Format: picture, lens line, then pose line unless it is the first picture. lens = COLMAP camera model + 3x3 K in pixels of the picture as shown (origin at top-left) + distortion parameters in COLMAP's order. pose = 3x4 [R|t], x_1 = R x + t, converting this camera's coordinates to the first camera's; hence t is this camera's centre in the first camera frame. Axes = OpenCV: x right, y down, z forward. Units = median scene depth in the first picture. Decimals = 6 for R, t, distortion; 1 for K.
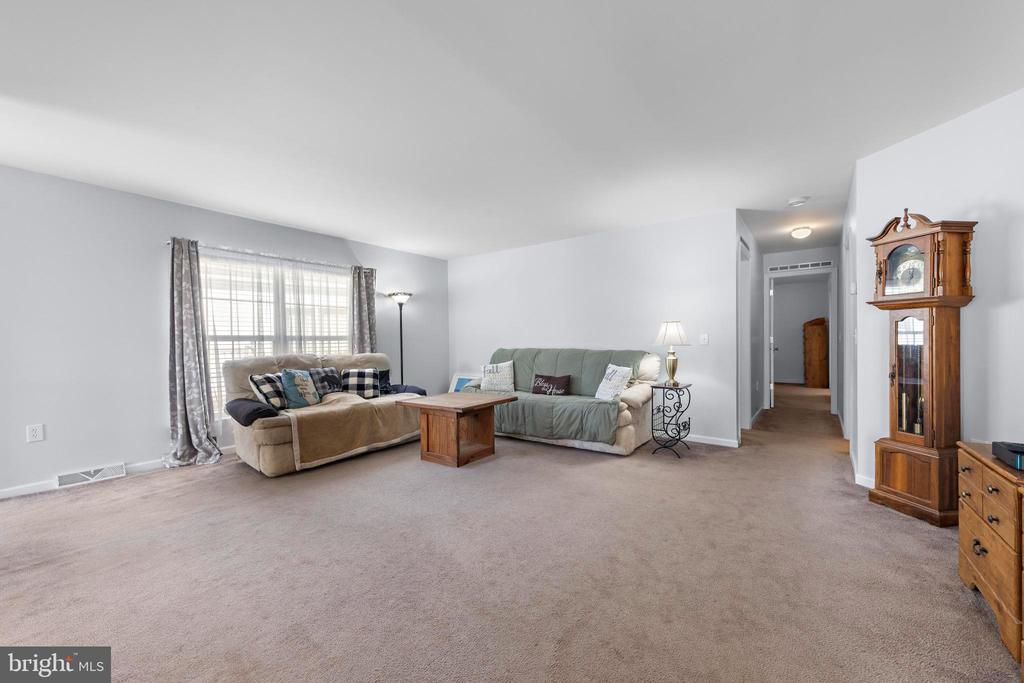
lens RADIAL K [[412.3, 0, 518.9], [0, 412.3, 344.3], [0, 0, 1]] dist [0.011544, -0.001812]
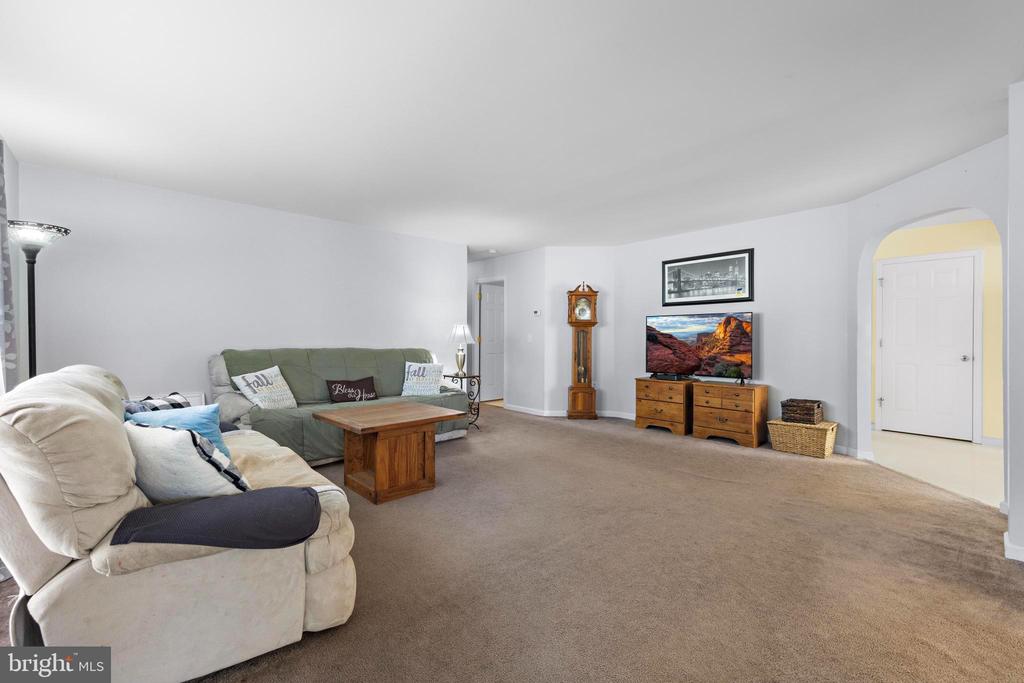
lens RADIAL K [[409.1, 0, 510.0], [0, 409.1, 341.1], [0, 0, 1]] dist [-0.000249, 0.001774]
pose [[0.221571, 0.002769, 0.975140, -0.759539], [0.002358, 0.999992, -0.003375, -0.001401], [-0.975141, 0.003047, 0.221562, 0.529211]]
